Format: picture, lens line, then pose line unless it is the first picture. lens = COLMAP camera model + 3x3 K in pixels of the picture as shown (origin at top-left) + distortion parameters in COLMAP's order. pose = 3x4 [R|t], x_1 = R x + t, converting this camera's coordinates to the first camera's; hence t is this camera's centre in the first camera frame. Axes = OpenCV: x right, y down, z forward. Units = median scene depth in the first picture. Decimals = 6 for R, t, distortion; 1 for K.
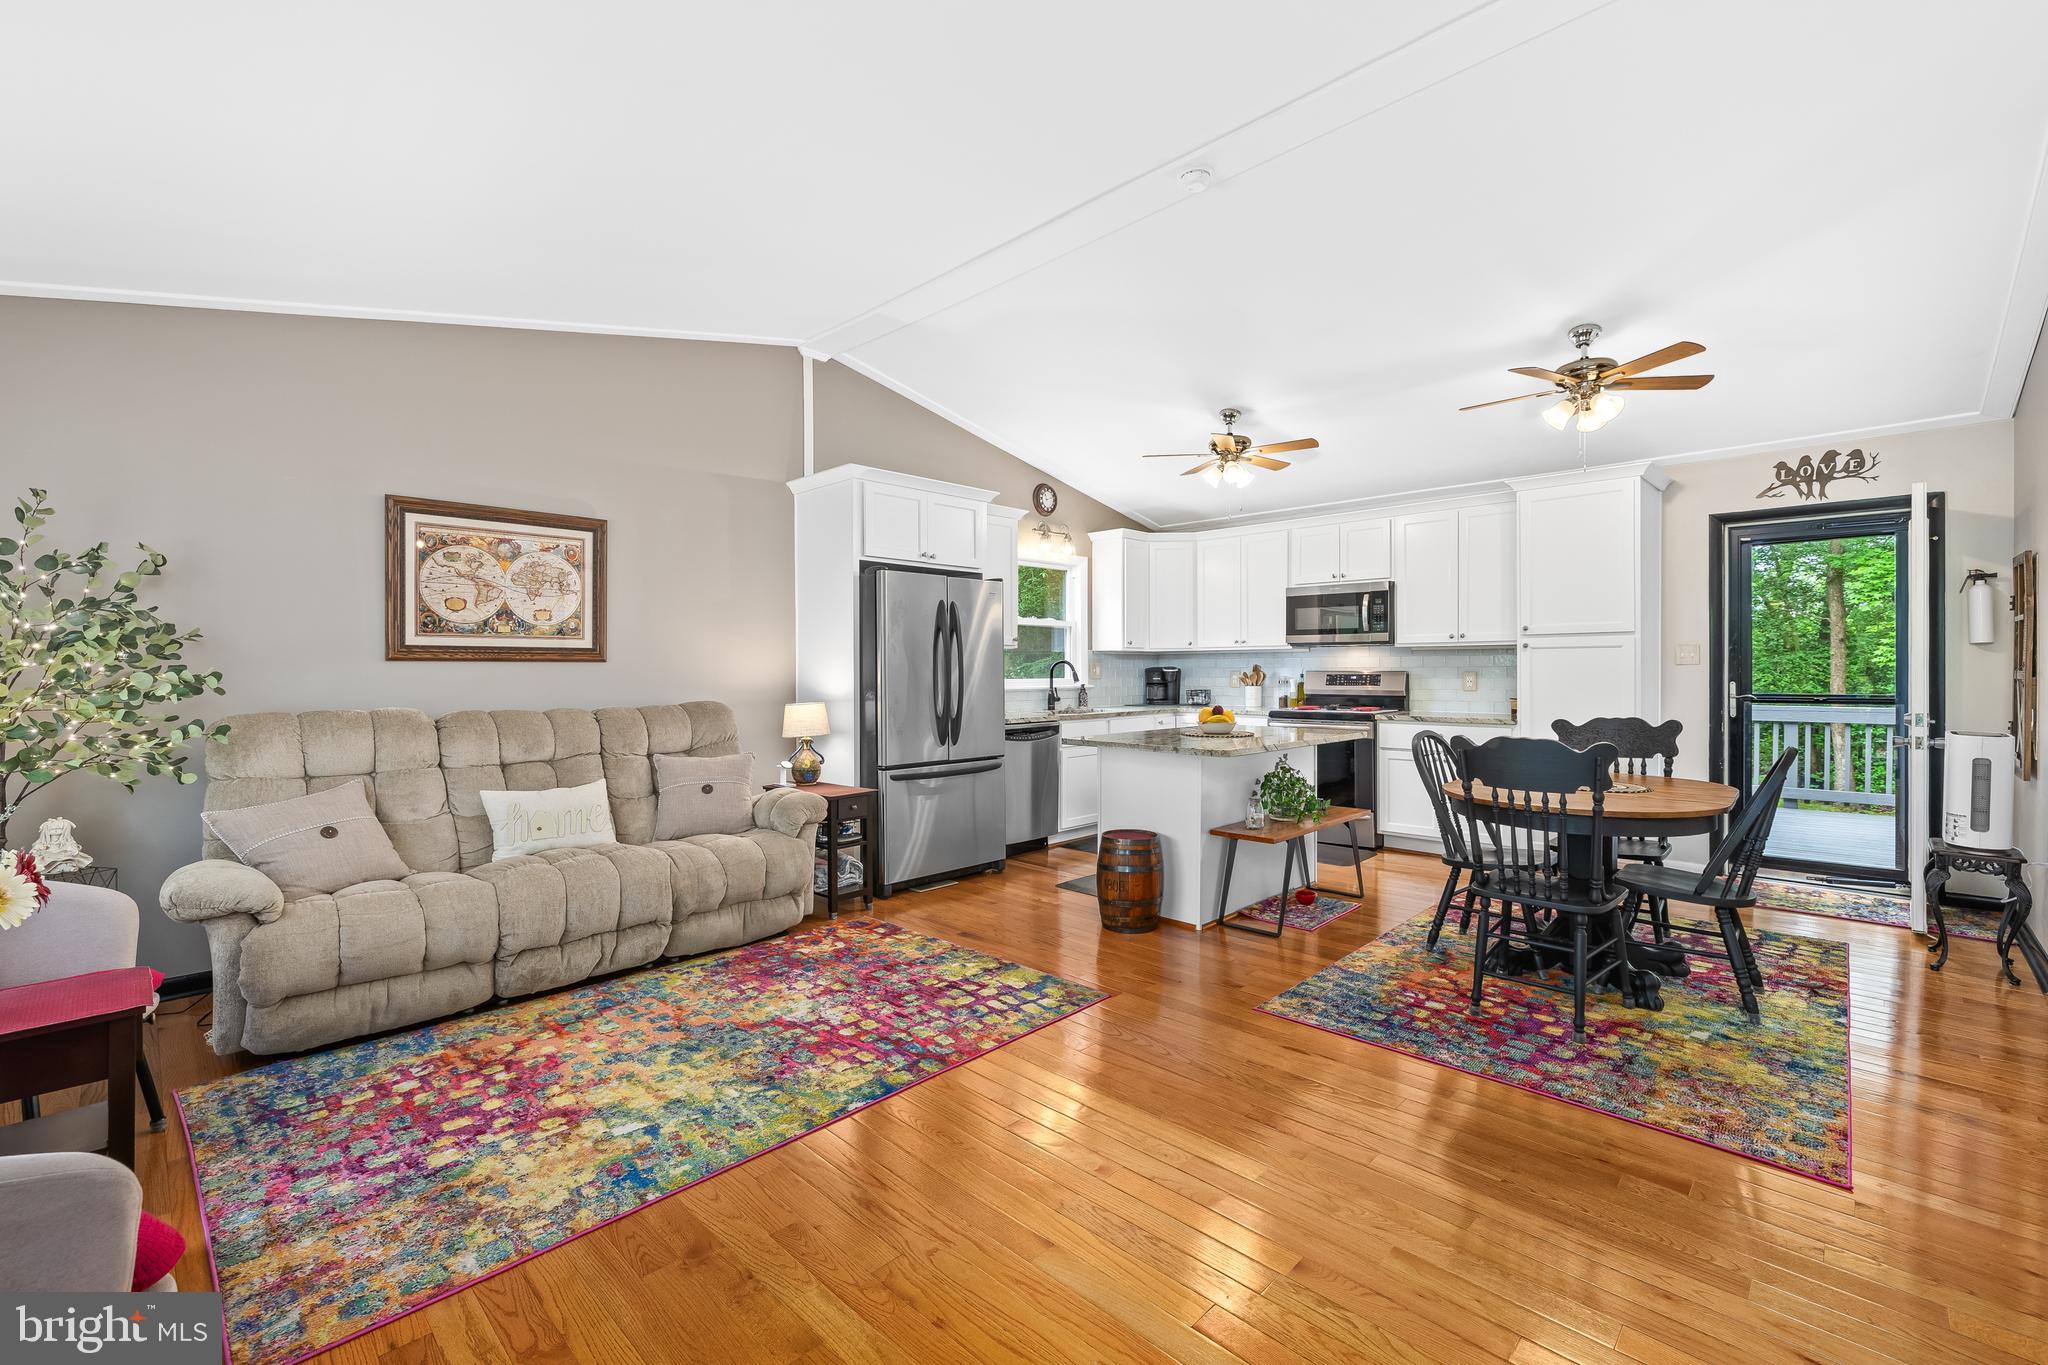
lens RADIAL K [[863.9, 0, 1021.1], [0, 863.9, 678.9], [0, 0, 1]] dist [0.001367, -0.000106]
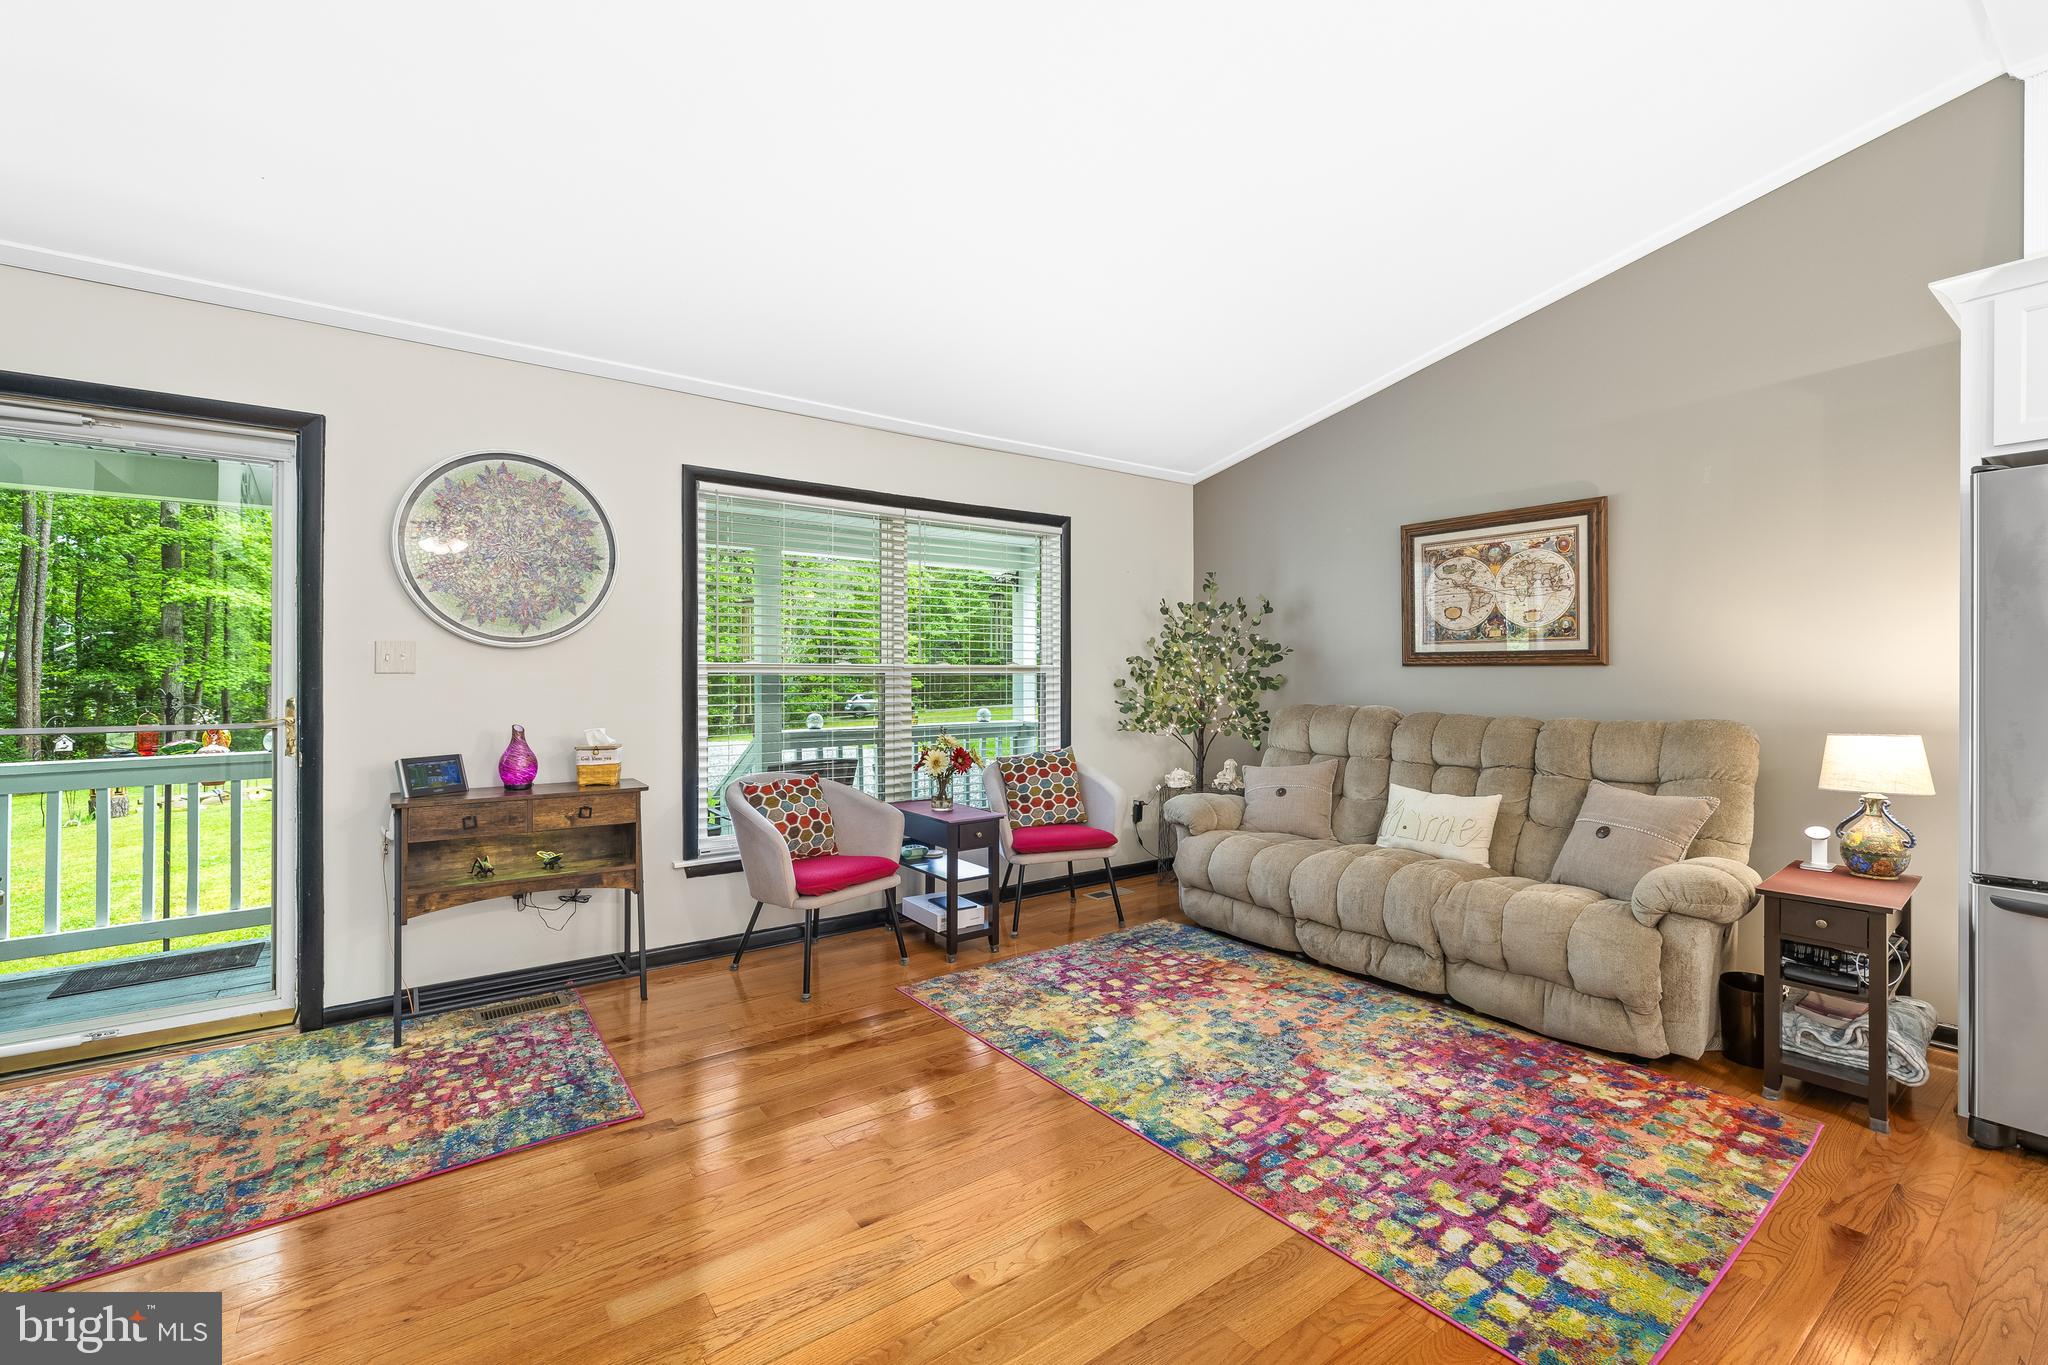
lens RADIAL K [[863.9, 0, 1021.1], [0, 863.9, 678.9], [0, 0, 1]] dist [0.001367, -0.000106]
pose [[-0.166123, 0.007081, -0.986080, 0.578505], [-0.013168, 0.999869, 0.009399, -0.009059], [0.986017, 0.014546, -0.166008, 0.764093]]
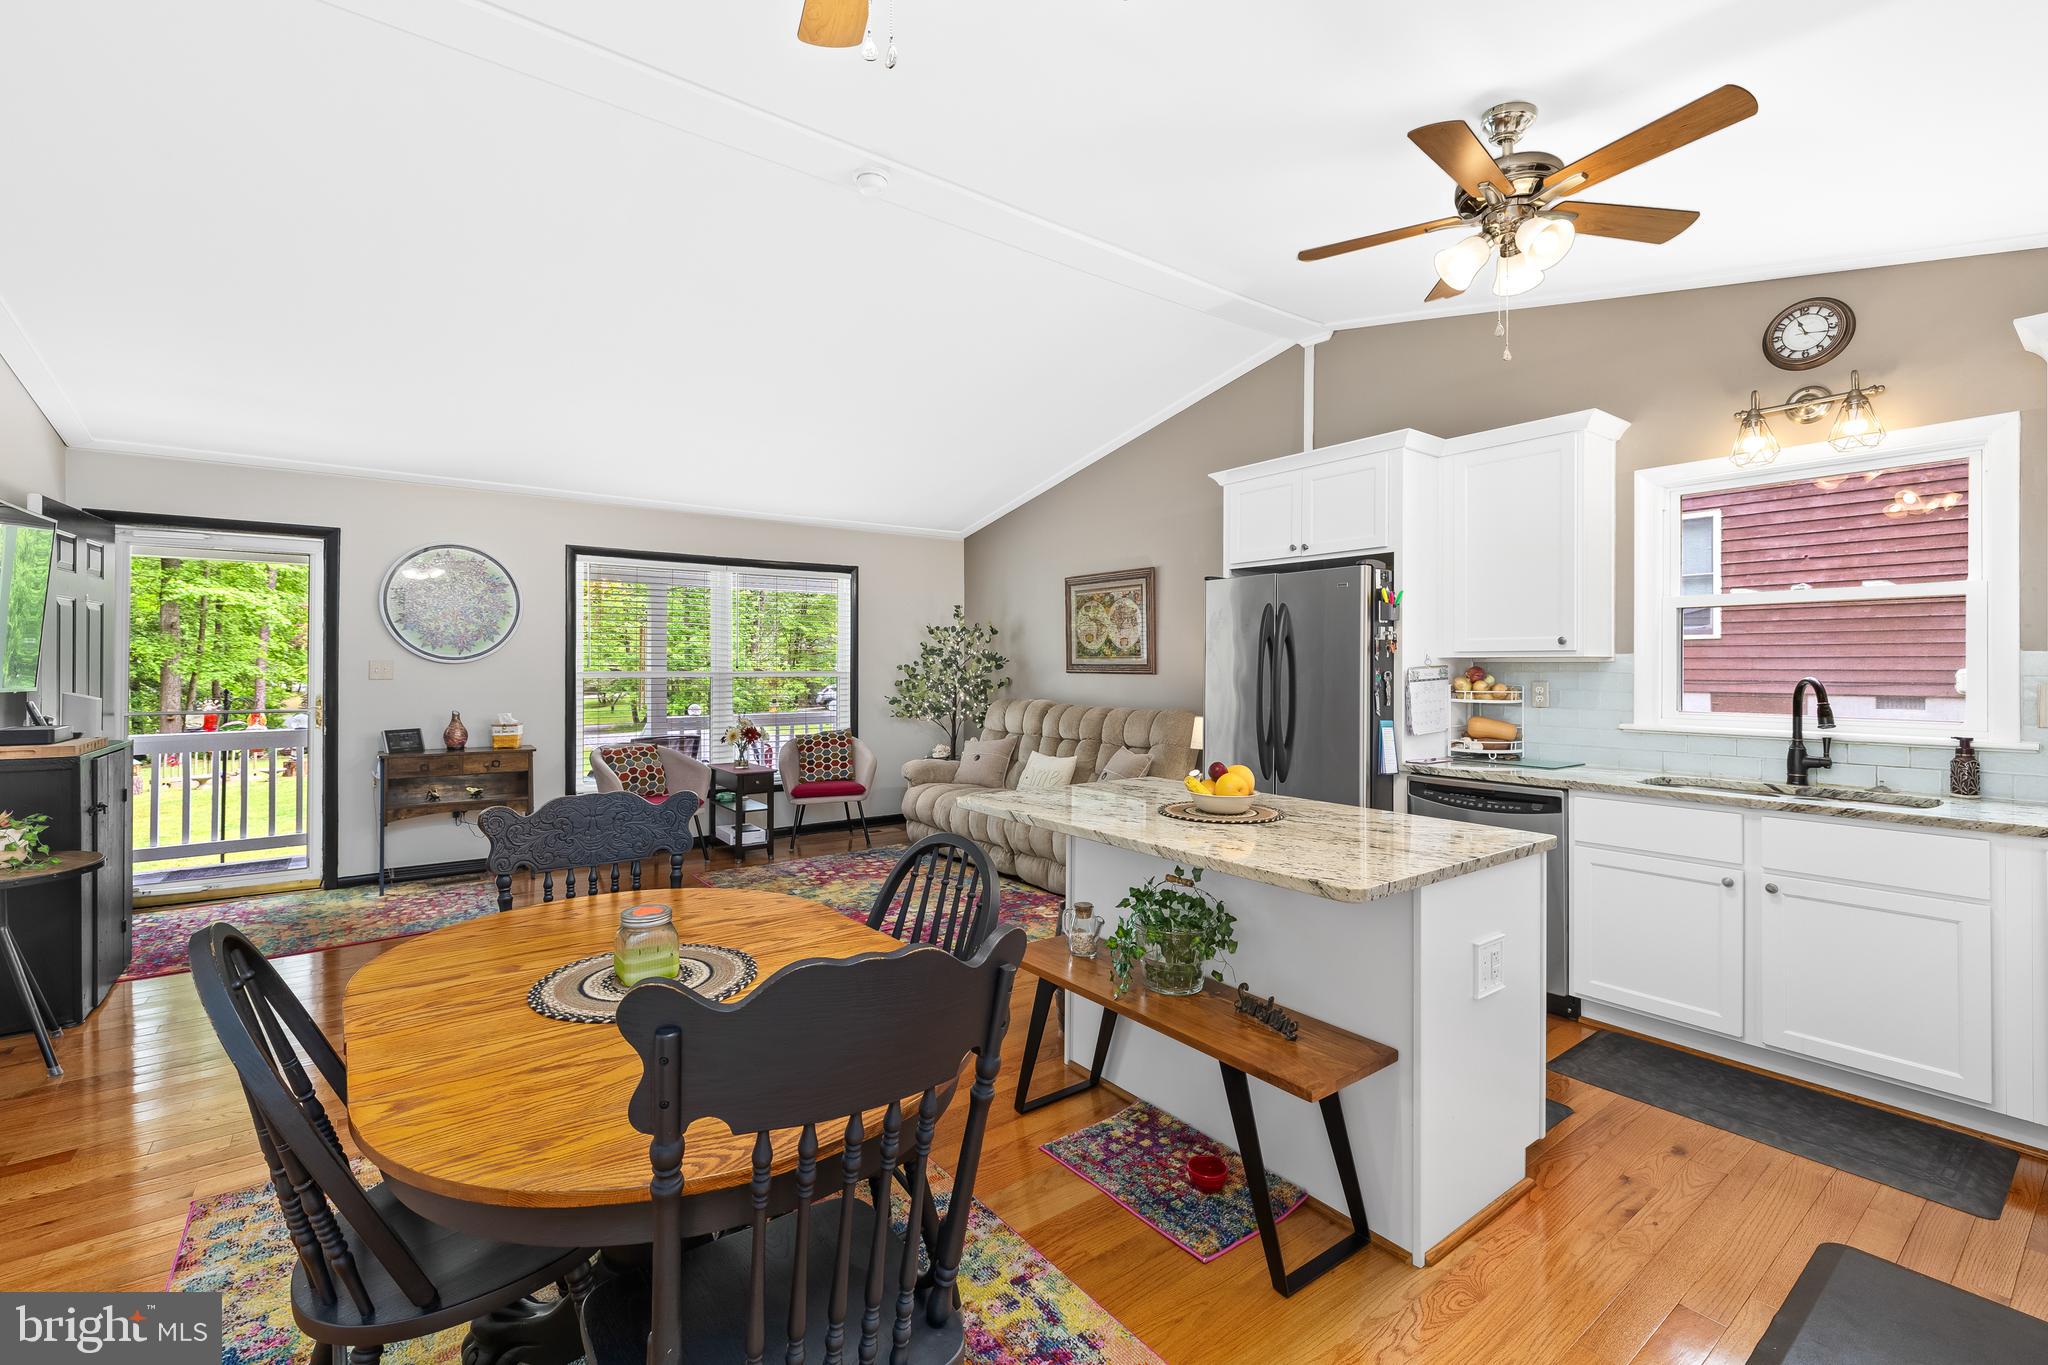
lens RADIAL K [[868.8, 0, 1016.2], [0, 868.8, 669.1], [0, 0, 1]] dist [-0.000002, 0.000104]
pose [[-0.159803, 0.004588, -0.987138, 1.134043], [-0.015730, 0.999850, 0.007194, -0.045509], [0.987024, 0.016677, -0.159706, 1.323180]]
